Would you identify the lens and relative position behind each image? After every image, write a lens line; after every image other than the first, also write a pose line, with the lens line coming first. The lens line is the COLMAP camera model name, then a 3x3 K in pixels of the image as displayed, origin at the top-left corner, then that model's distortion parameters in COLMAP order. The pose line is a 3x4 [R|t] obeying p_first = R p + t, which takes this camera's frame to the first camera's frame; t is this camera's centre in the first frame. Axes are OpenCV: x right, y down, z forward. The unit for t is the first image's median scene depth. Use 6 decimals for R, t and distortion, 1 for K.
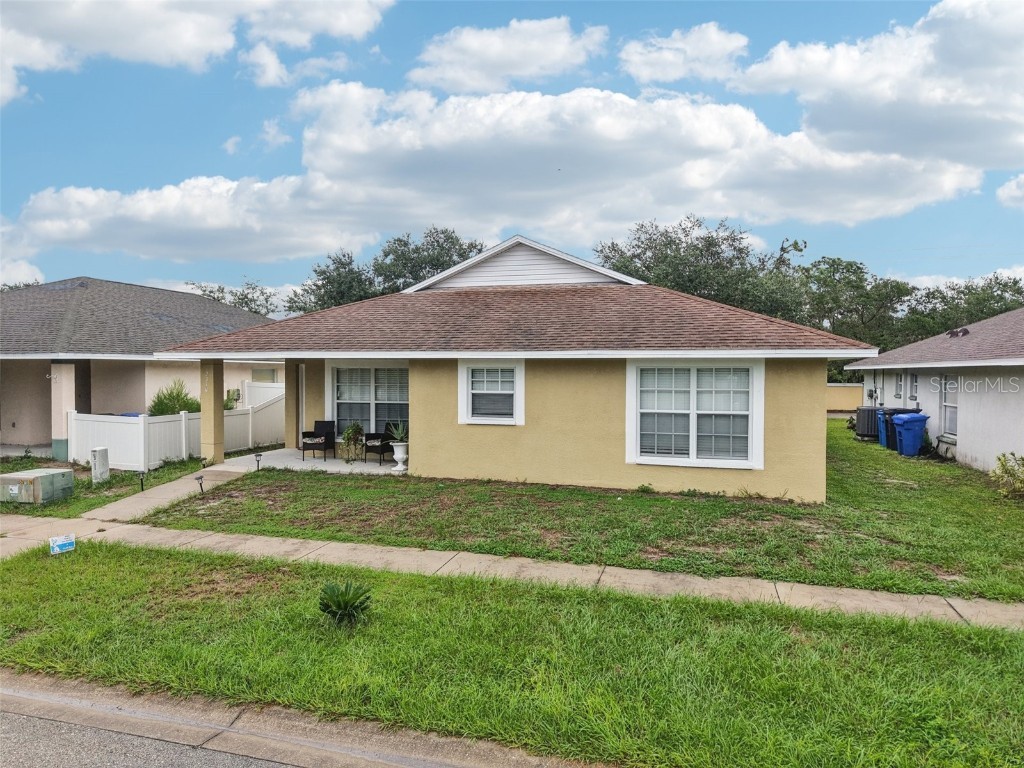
lens RADIAL K [[684.3, 0, 510.6], [0, 684.3, 390.3], [0, 0, 1]] dist [0.036397, -0.041171]
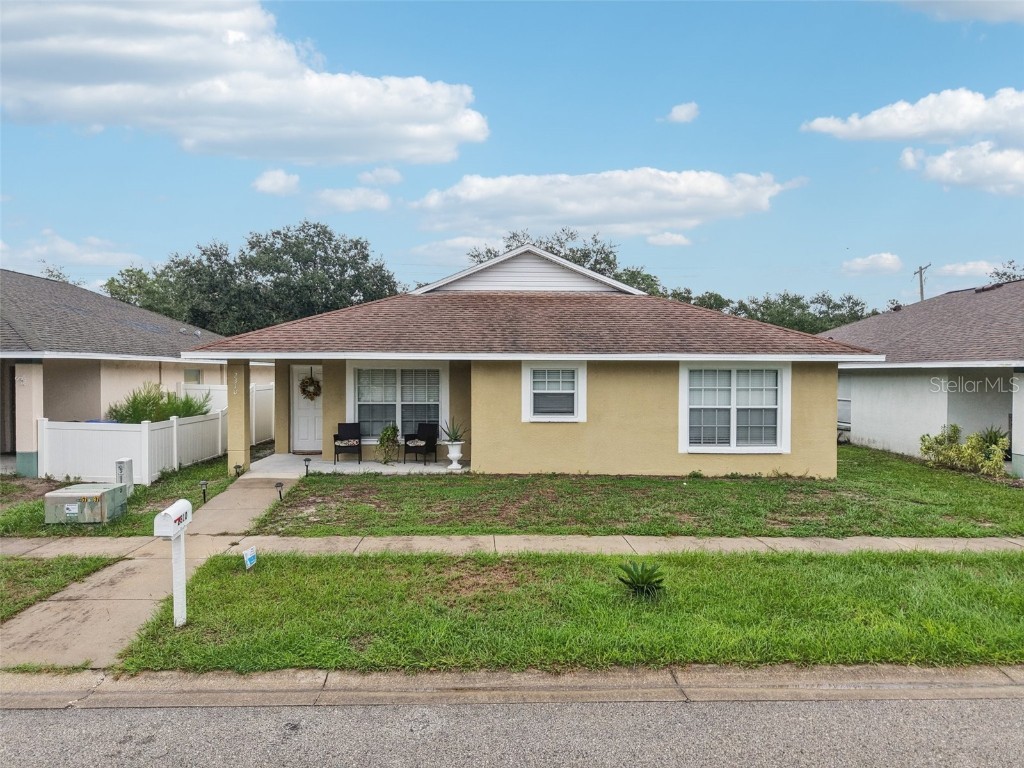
lens RADIAL K [[684.3, 0, 510.6], [0, 684.3, 390.3], [0, 0, 1]] dist [0.036397, -0.041171]
pose [[0.950840, -0.008880, 0.309554, -0.431087], [0.009026, 0.999959, 0.000961, -0.001209], [-0.309550, 0.001881, 0.950881, 0.000886]]
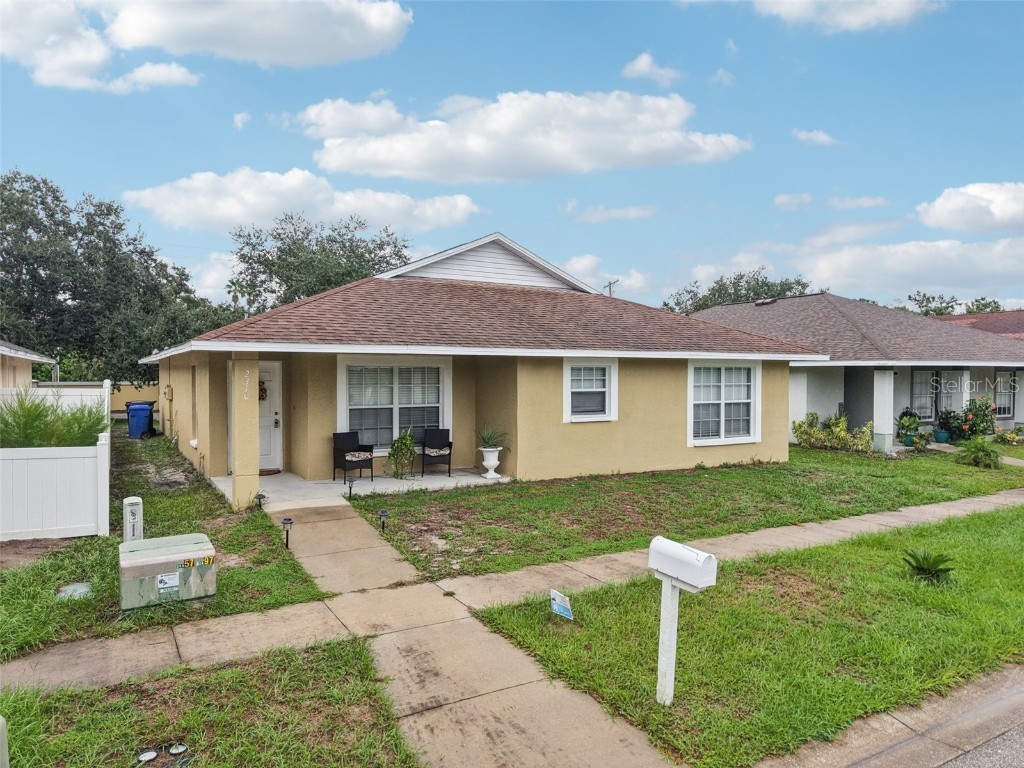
lens RADIAL K [[684.3, 0, 510.6], [0, 684.3, 390.3], [0, 0, 1]] dist [0.036397, -0.041171]
pose [[0.688987, -0.021722, 0.724448, -0.869629], [0.020200, 0.999738, 0.010765, -0.010533], [-0.724492, 0.007217, 0.689245, 0.381886]]
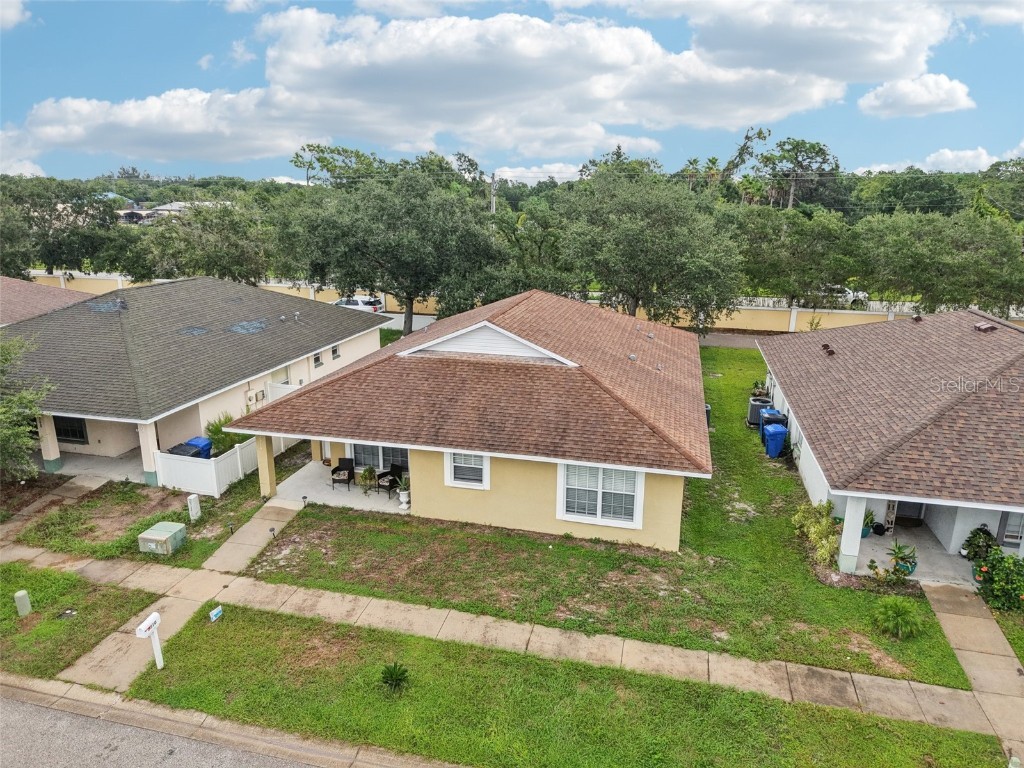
lens RADIAL K [[684.3, 0, 510.6], [0, 684.3, 390.3], [0, 0, 1]] dist [0.036397, -0.041171]
pose [[0.999203, -0.008389, 0.039036, 0.009582], [-0.001511, 0.969030, 0.246938, -0.523711], [-0.039898, -0.246800, 0.968245, -0.384684]]
